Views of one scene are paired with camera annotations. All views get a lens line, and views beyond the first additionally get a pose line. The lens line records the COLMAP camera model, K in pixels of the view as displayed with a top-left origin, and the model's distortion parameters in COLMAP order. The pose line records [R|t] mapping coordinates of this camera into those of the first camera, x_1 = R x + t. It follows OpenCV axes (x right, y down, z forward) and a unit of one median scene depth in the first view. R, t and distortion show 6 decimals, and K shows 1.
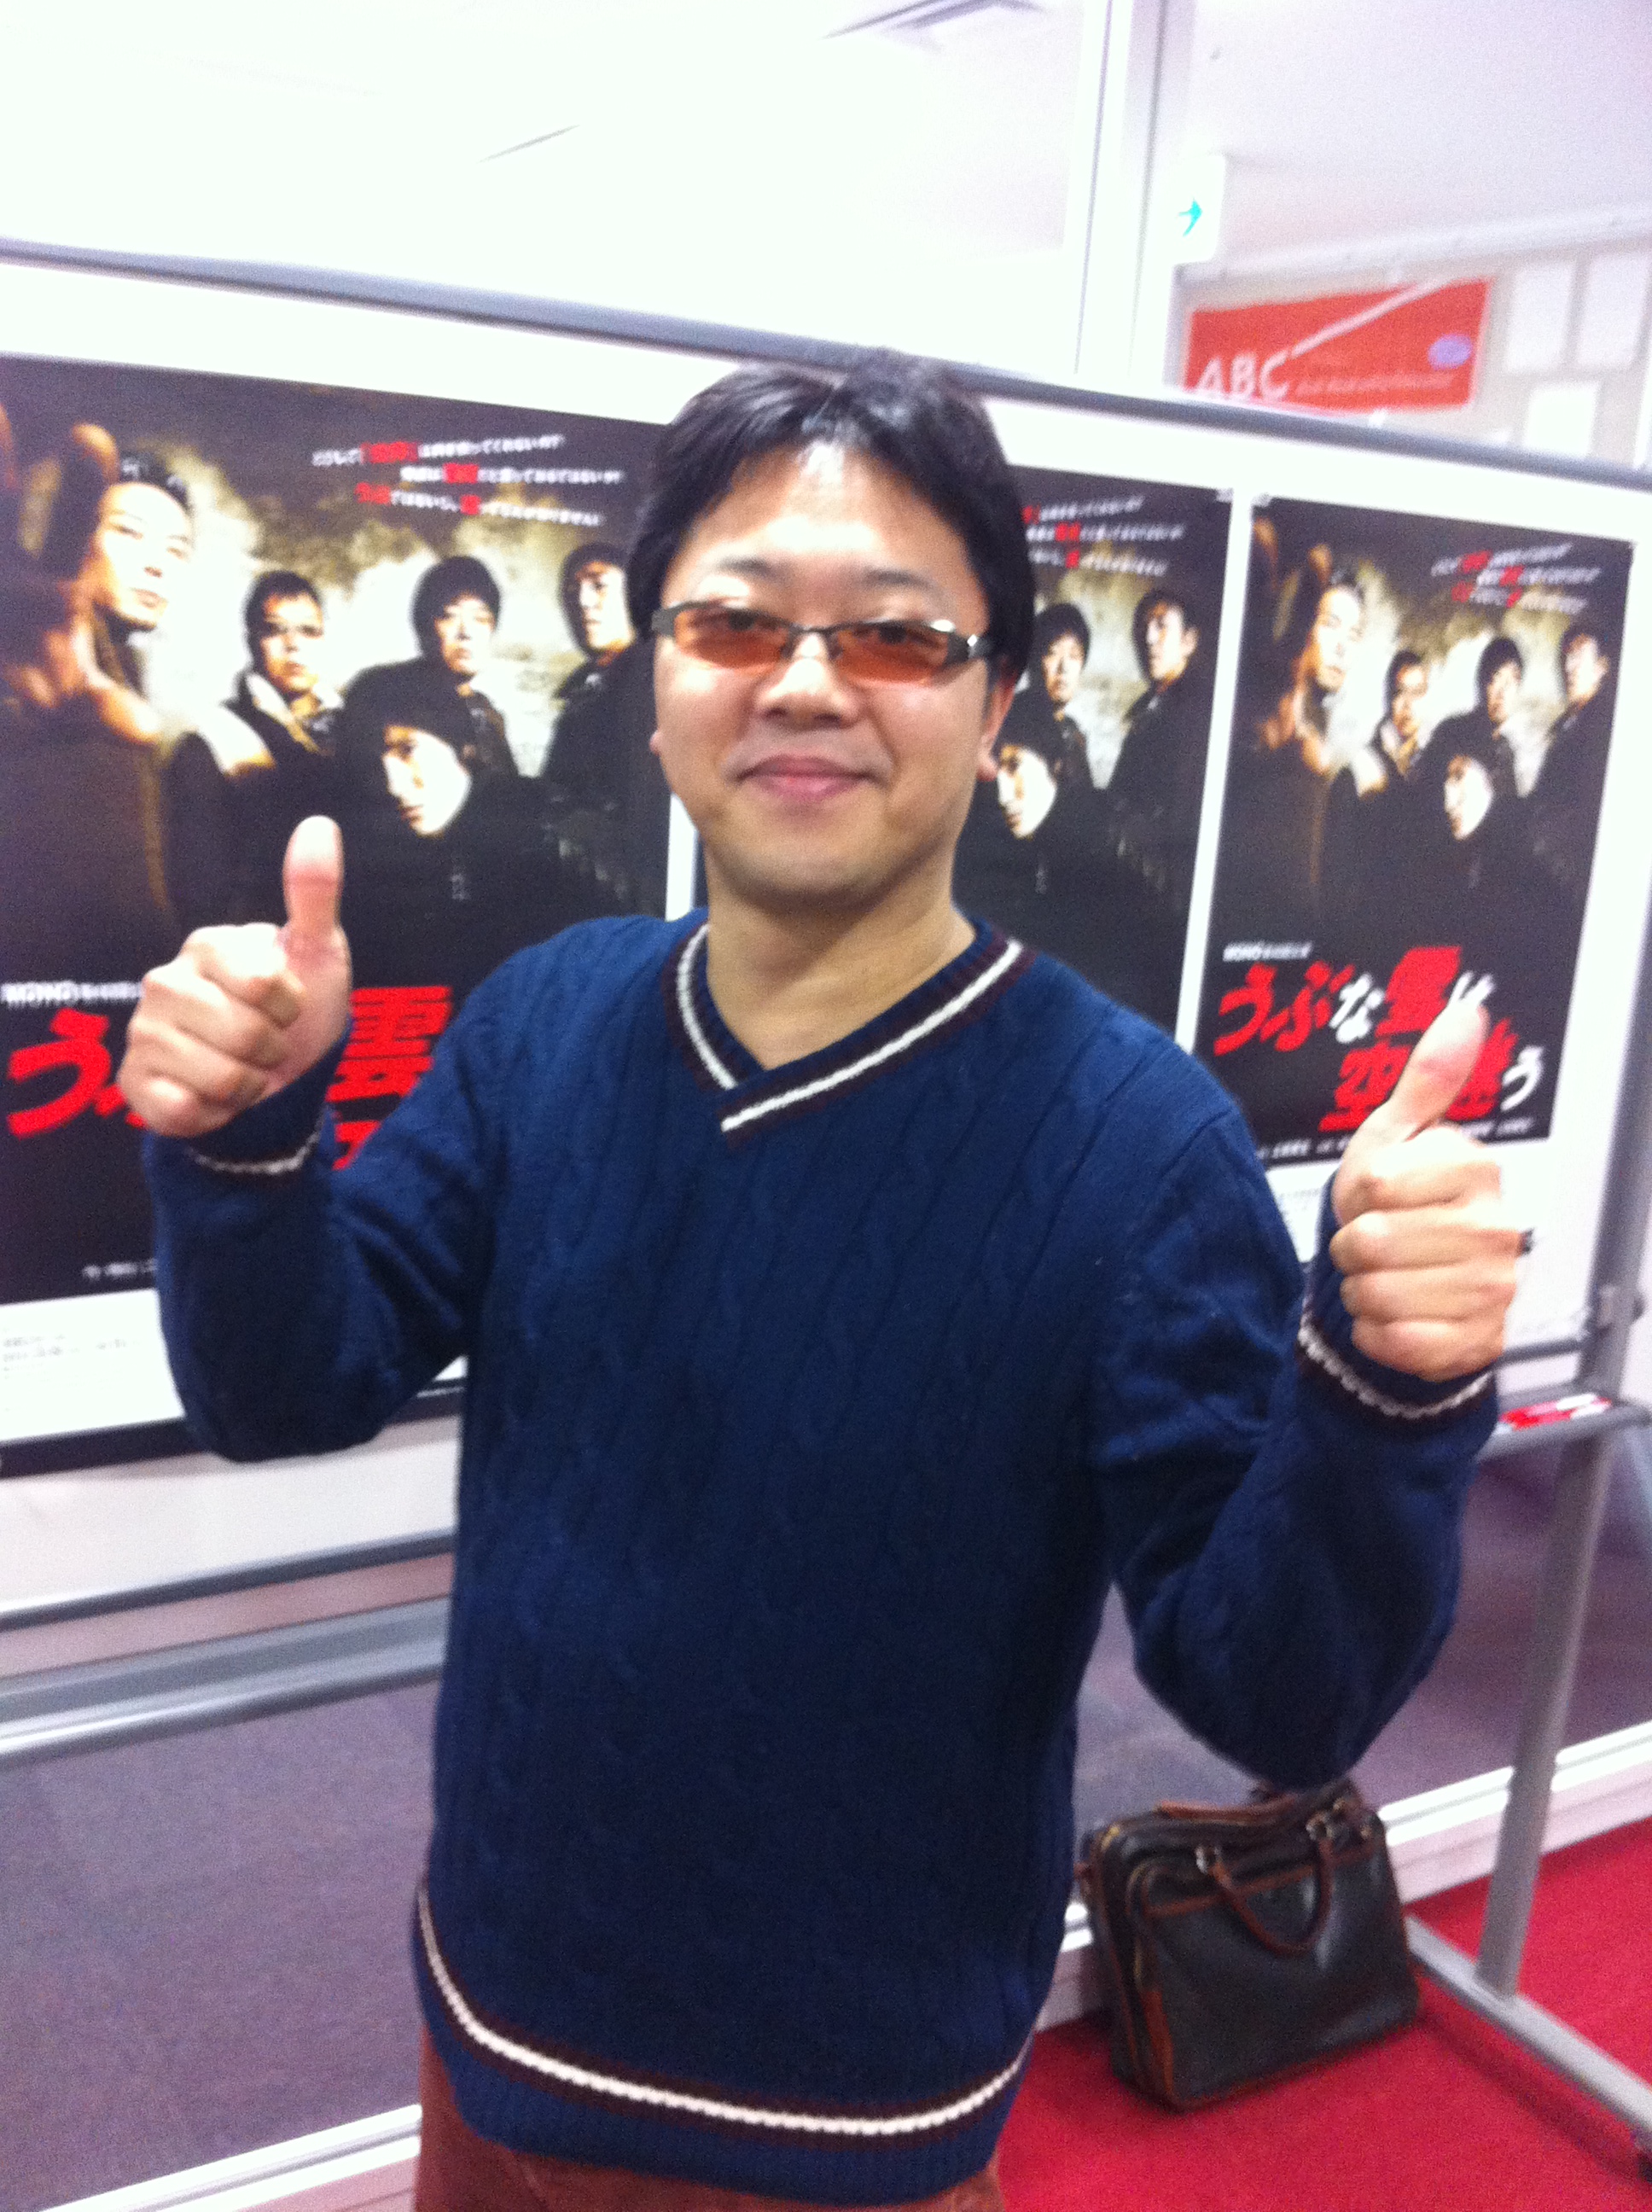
lens RADIAL K [[2202.7, 0, 818.0], [0, 2202.7, 1106.0], [0, 0, 1]] dist [-0.019181, 0.000000]
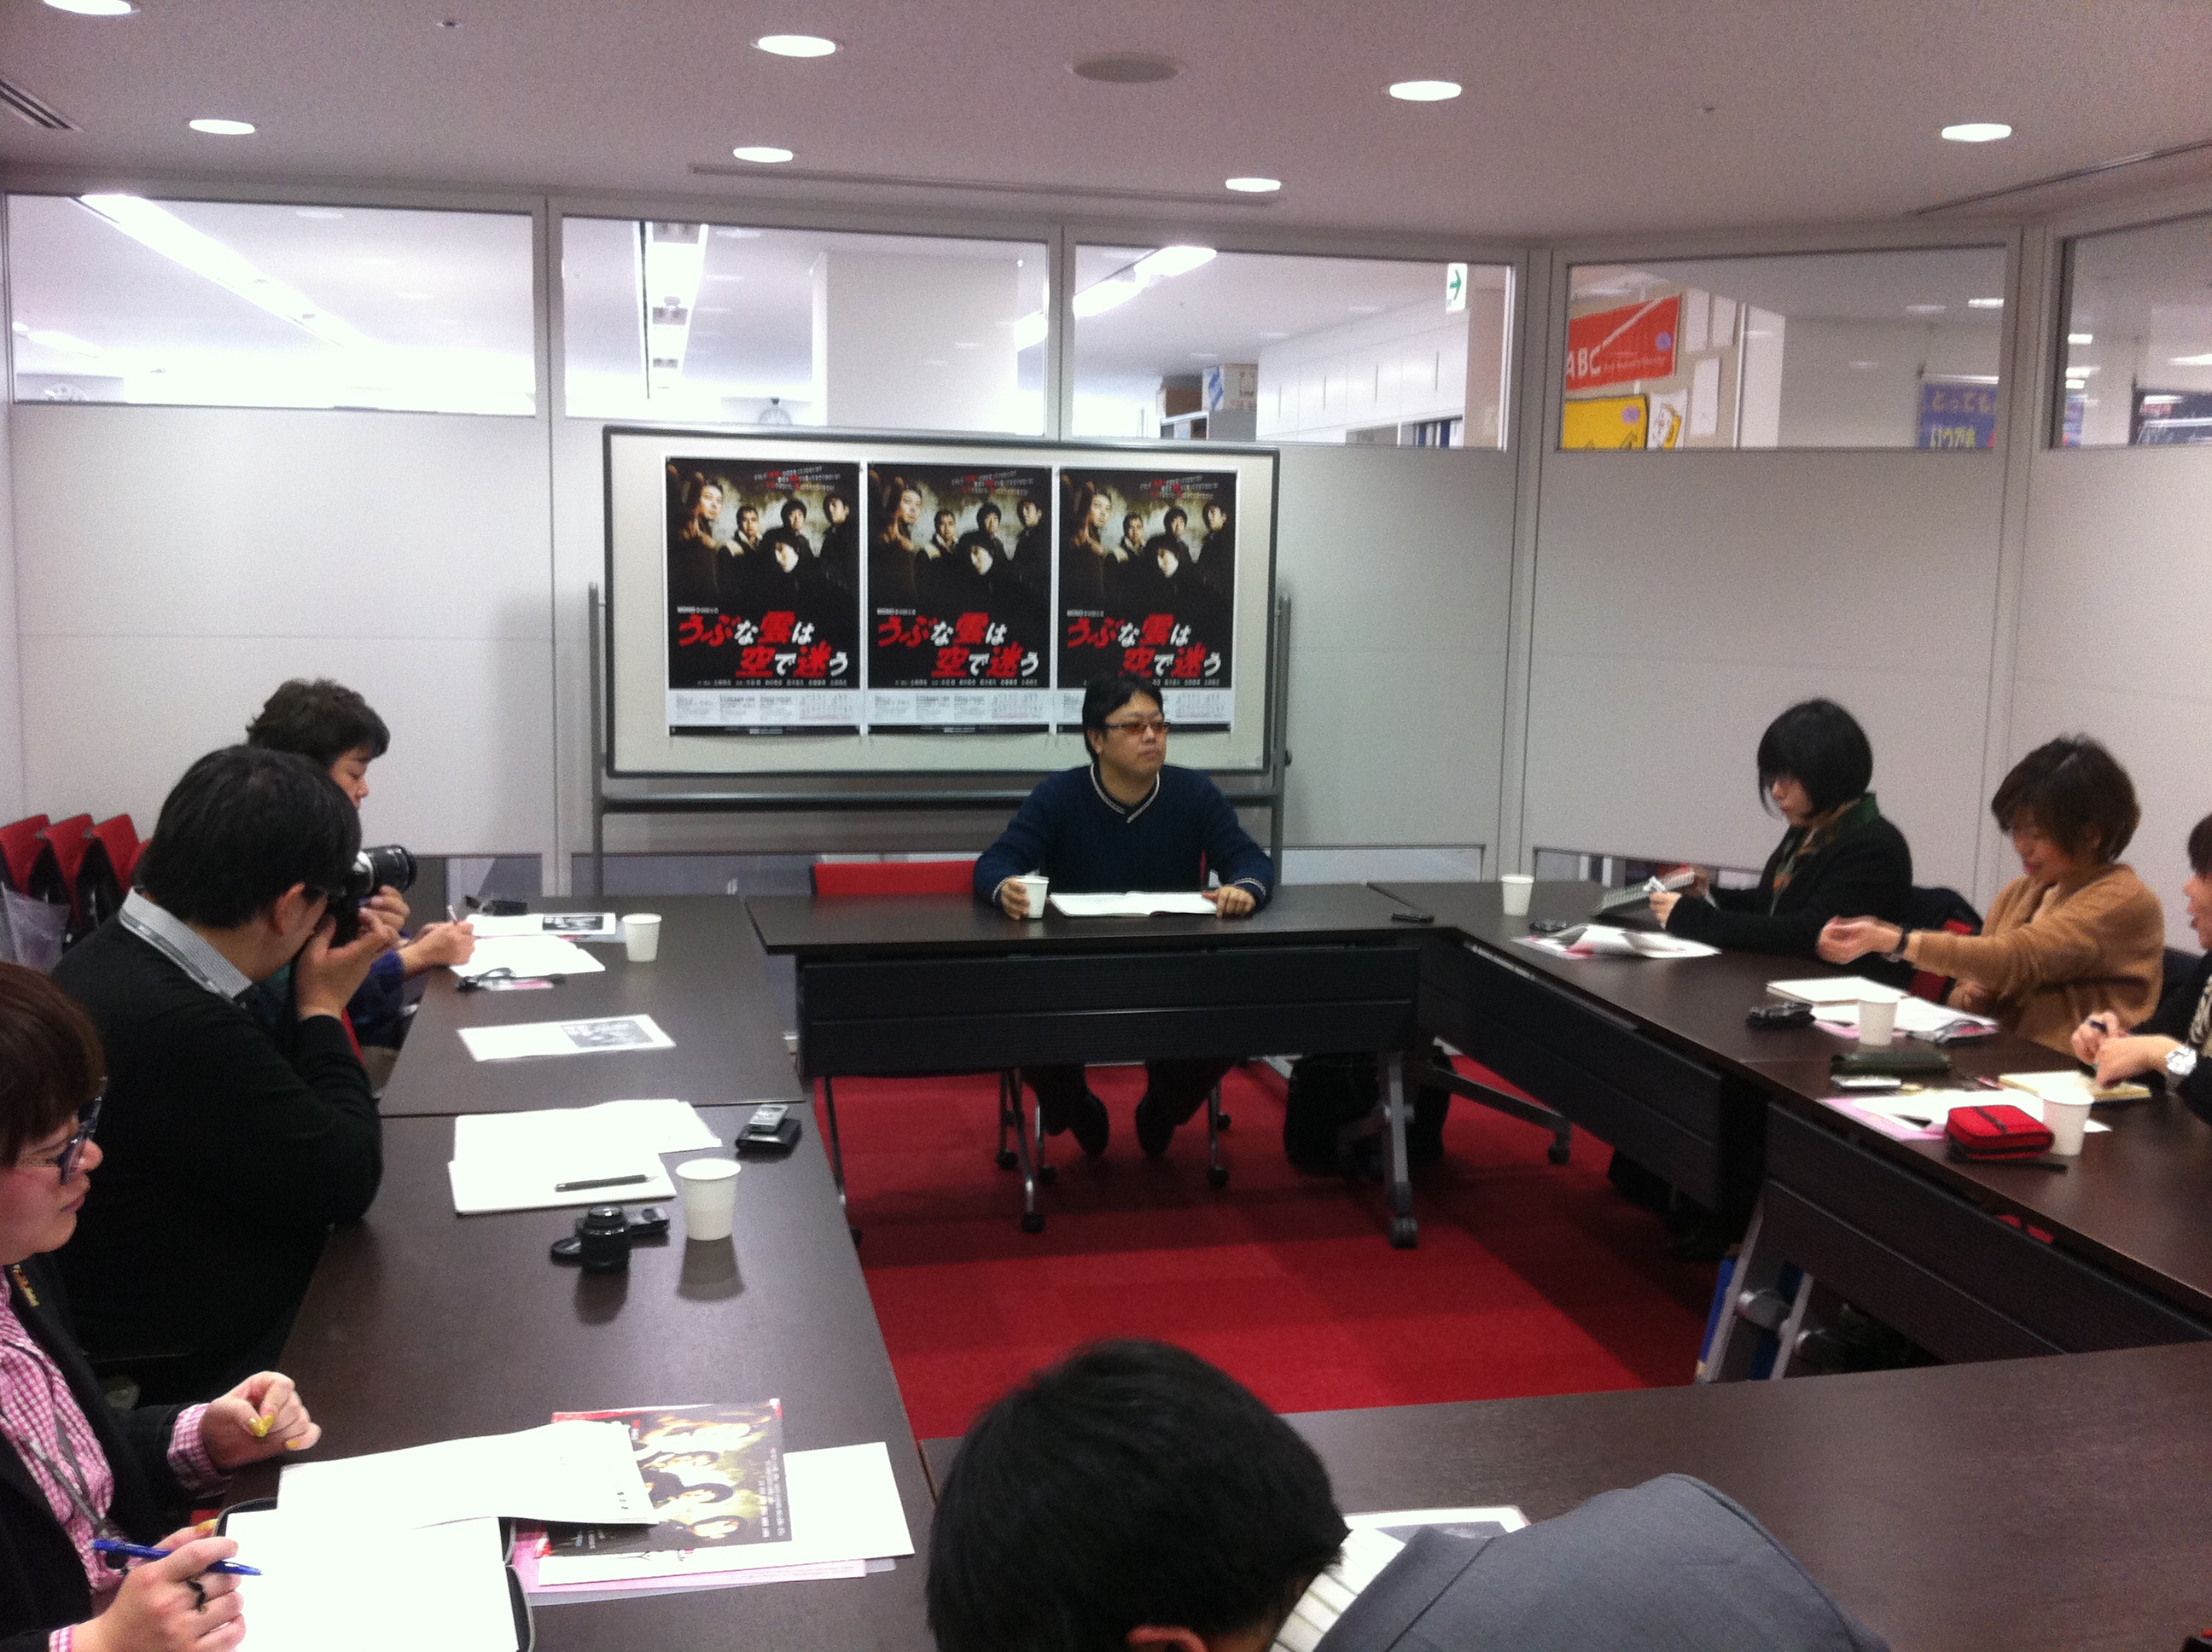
lens RADIAL K [[2202.7, 0, 1111.4], [0, 2202.7, 827.3], [0, 0, 1]] dist [-0.019181, 0.000000]
pose [[0.944829, 0.001078, -0.327562, 1.230170], [-0.031288, 0.995719, -0.086972, 0.485455], [0.326066, 0.092422, 0.940818, -1.815189]]
